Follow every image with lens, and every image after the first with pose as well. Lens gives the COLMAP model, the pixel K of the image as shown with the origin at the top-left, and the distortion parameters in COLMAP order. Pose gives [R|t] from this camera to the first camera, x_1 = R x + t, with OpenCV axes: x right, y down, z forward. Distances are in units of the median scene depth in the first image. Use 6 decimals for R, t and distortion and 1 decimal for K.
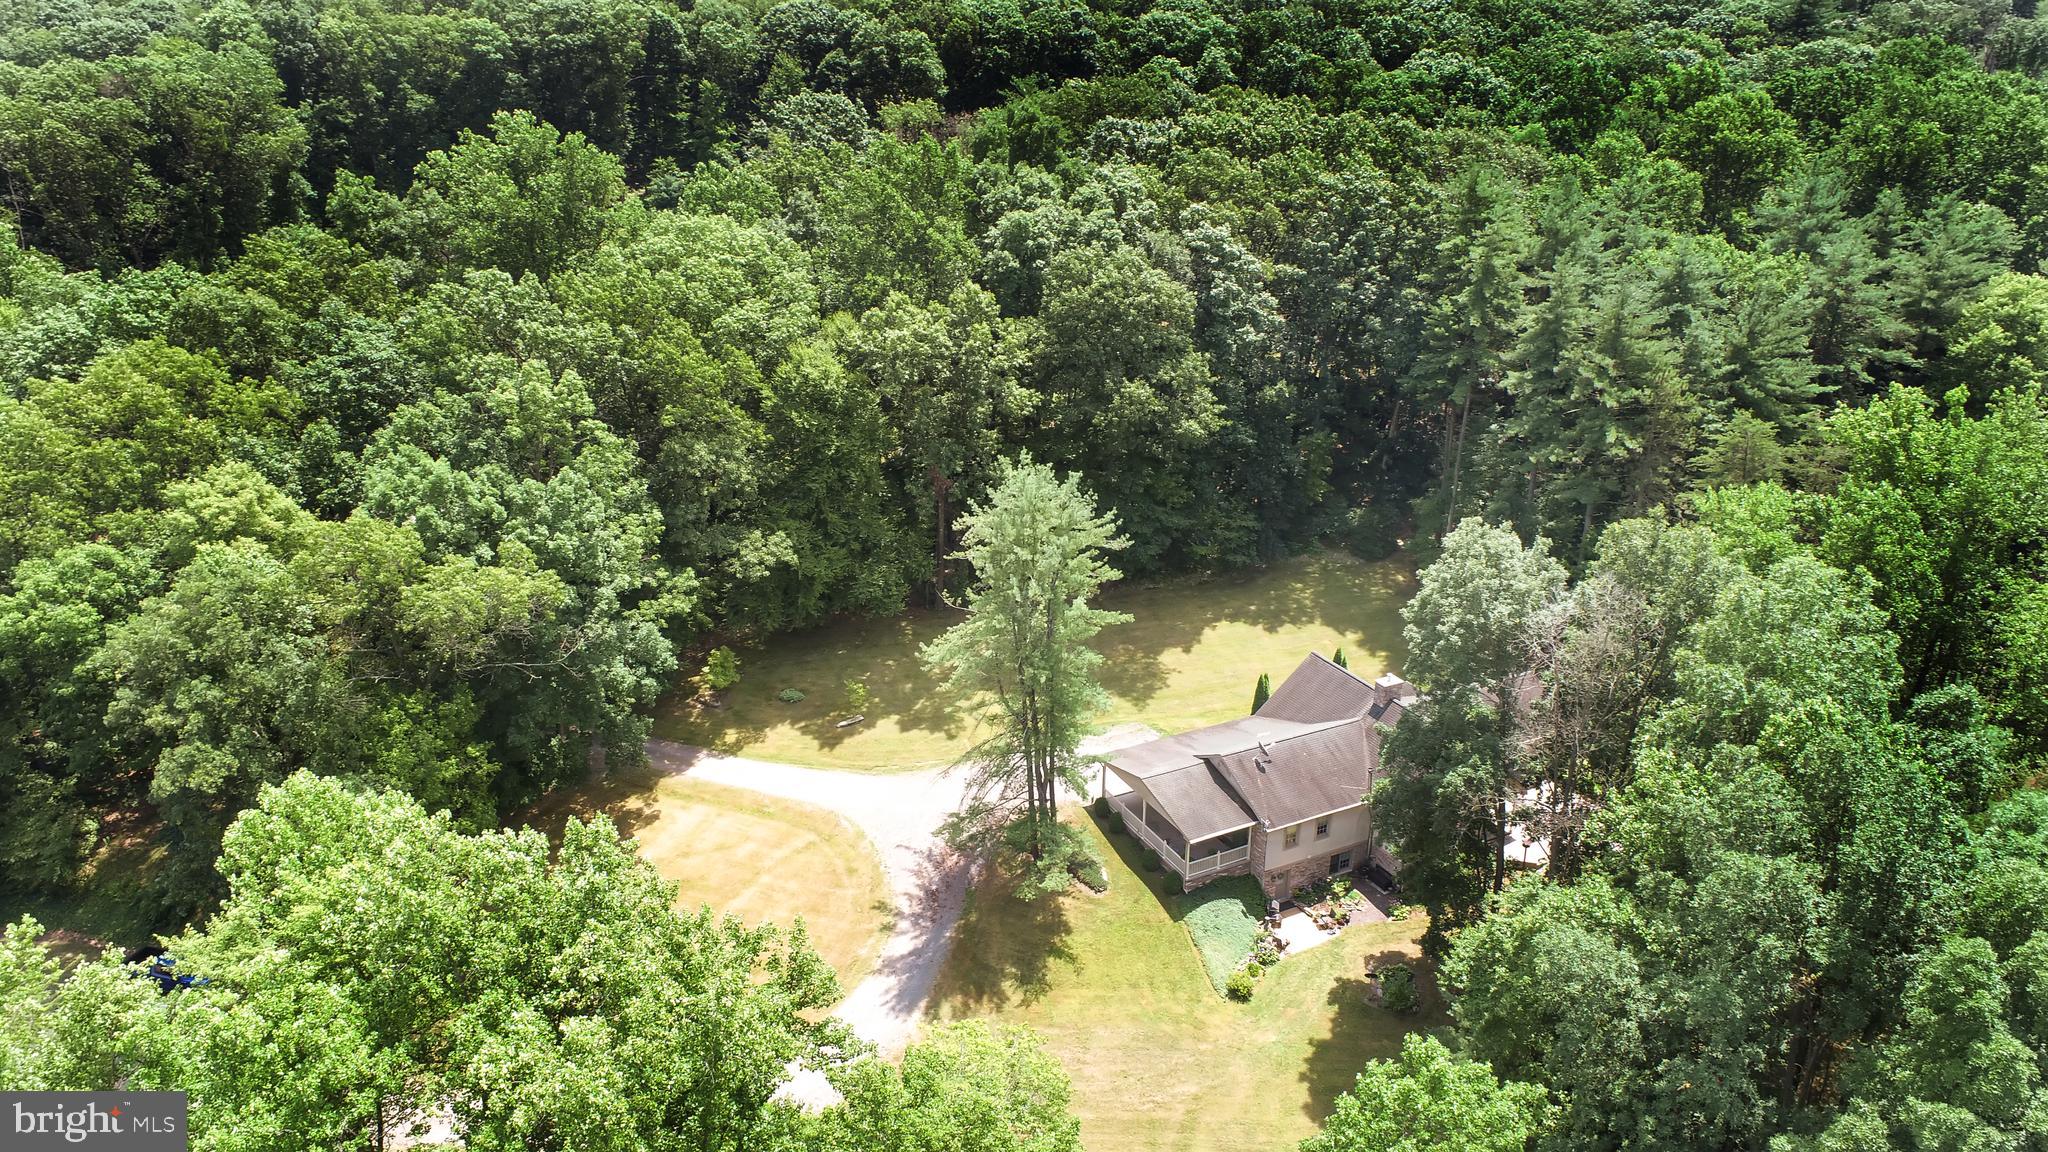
lens RADIAL K [[1389.4, 0, 1031.9], [0, 1389.4, 579.9], [0, 0, 1]] dist [-0.013590, 0.006282]
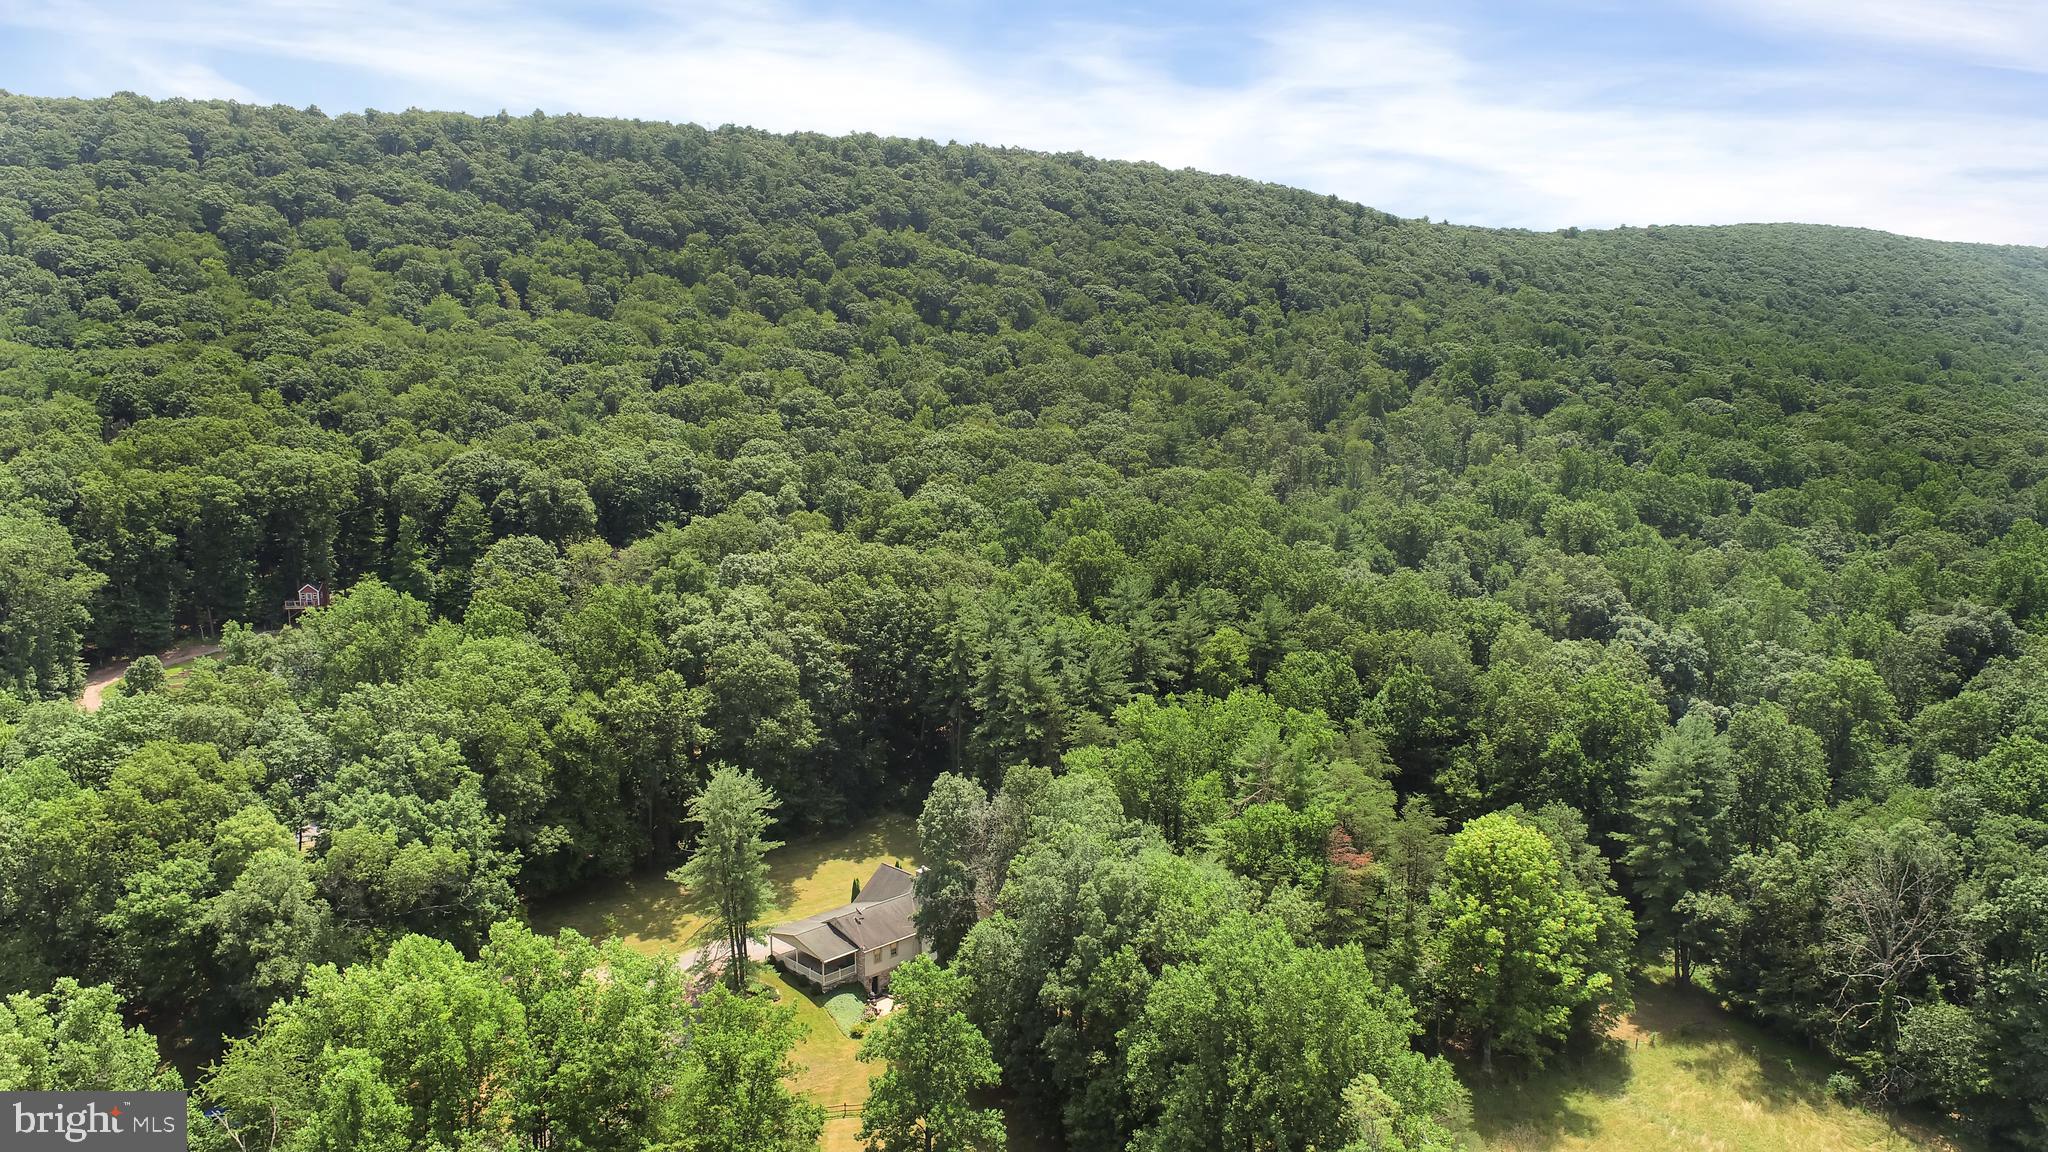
lens RADIAL K [[1401.8, 0, 1028.6], [0, 1401.8, 585.9], [0, 0, 1]] dist [-0.005437, 0.001571]
pose [[0.953765, -0.047576, 0.296765, -0.125700], [0.112735, 0.971930, -0.206500, 0.092356], [-0.278610, 0.230408, 0.932356, -0.753734]]
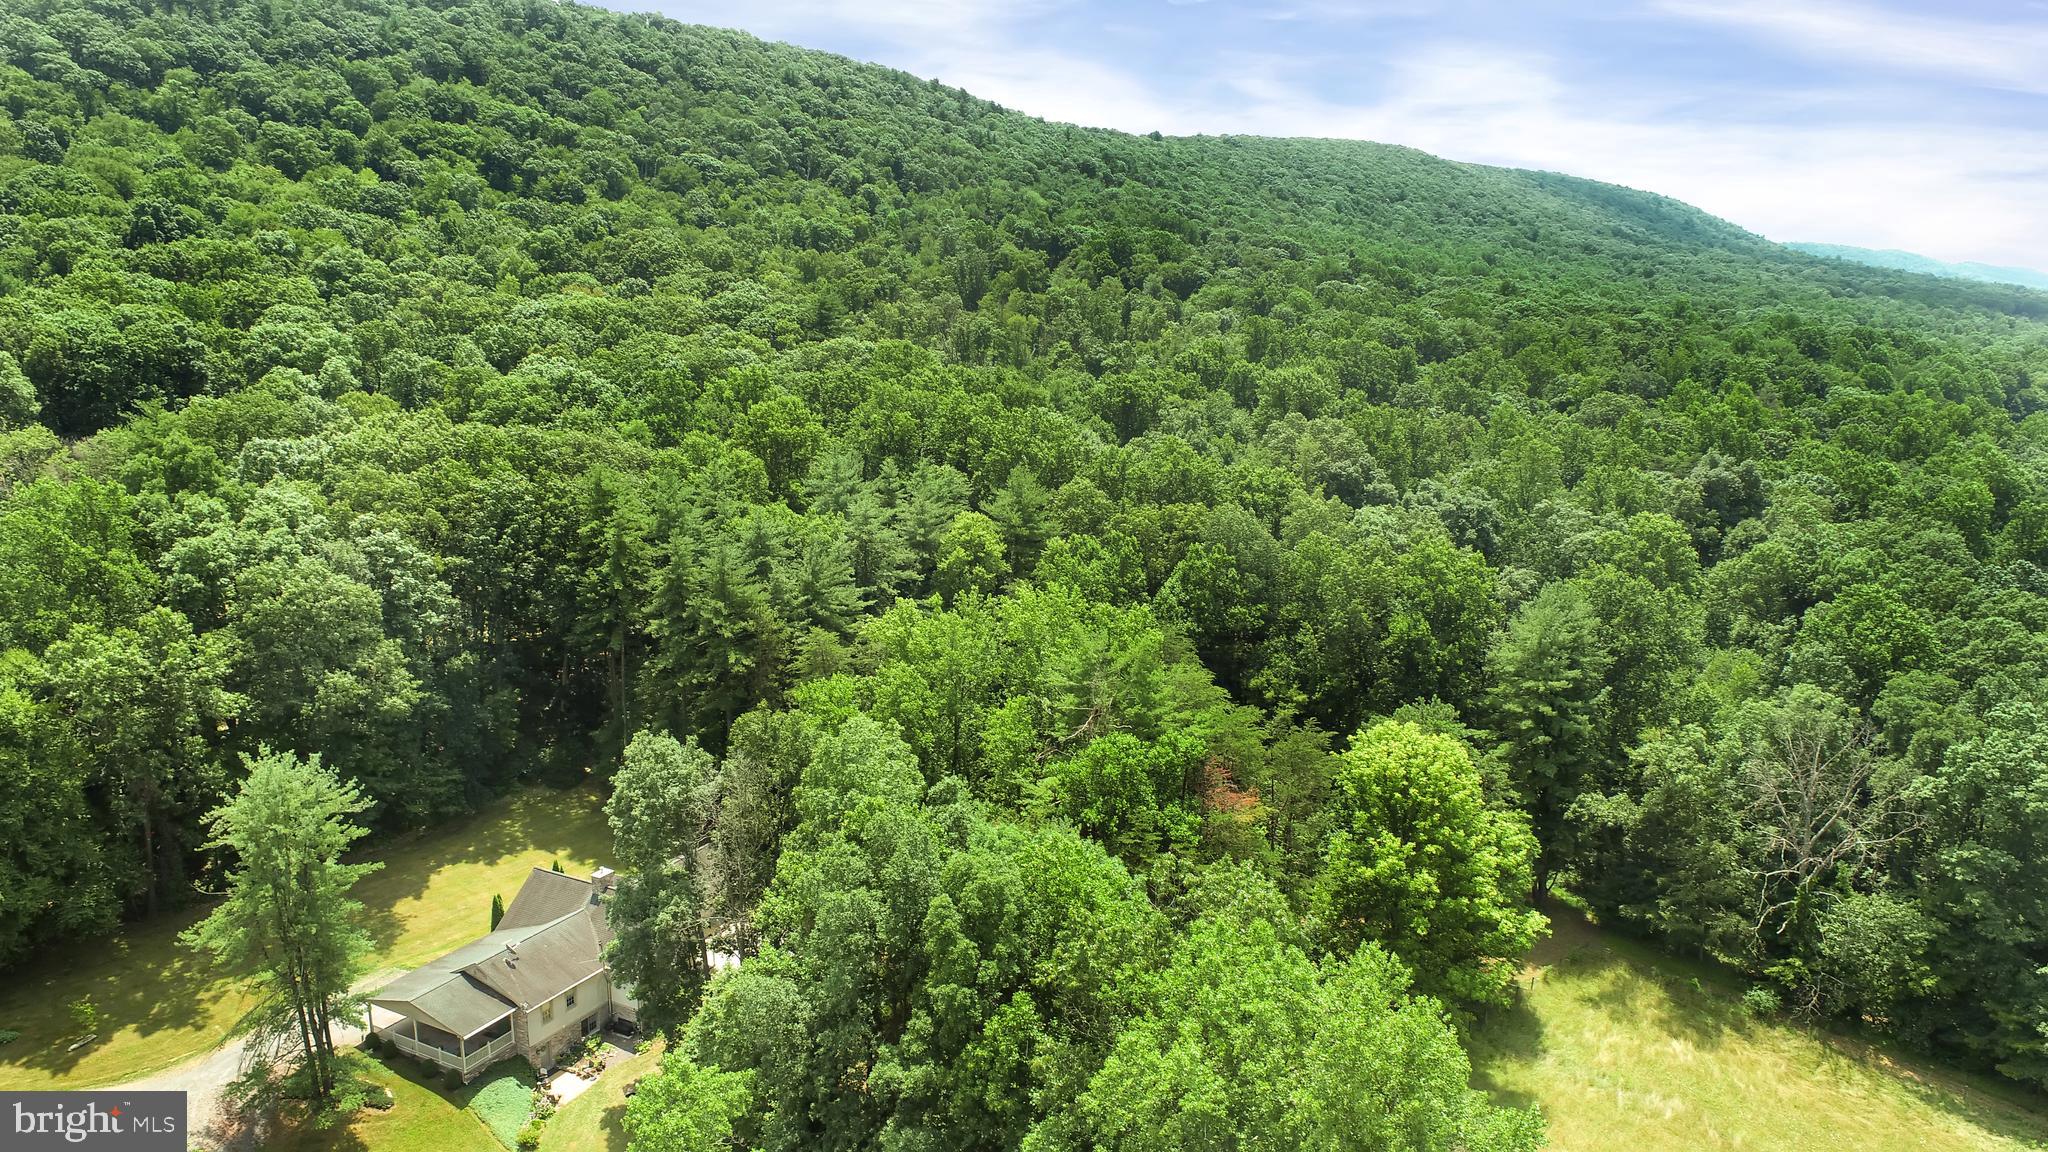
lens RADIAL K [[1389.4, 0, 1031.9], [0, 1389.4, 579.9], [0, 0, 1]] dist [-0.013590, 0.006282]
pose [[0.820738, -0.115451, 0.559517, -0.085441], [0.208892, 0.972198, -0.105813, 0.024806], [-0.531745, 0.203723, 0.822037, -0.265115]]
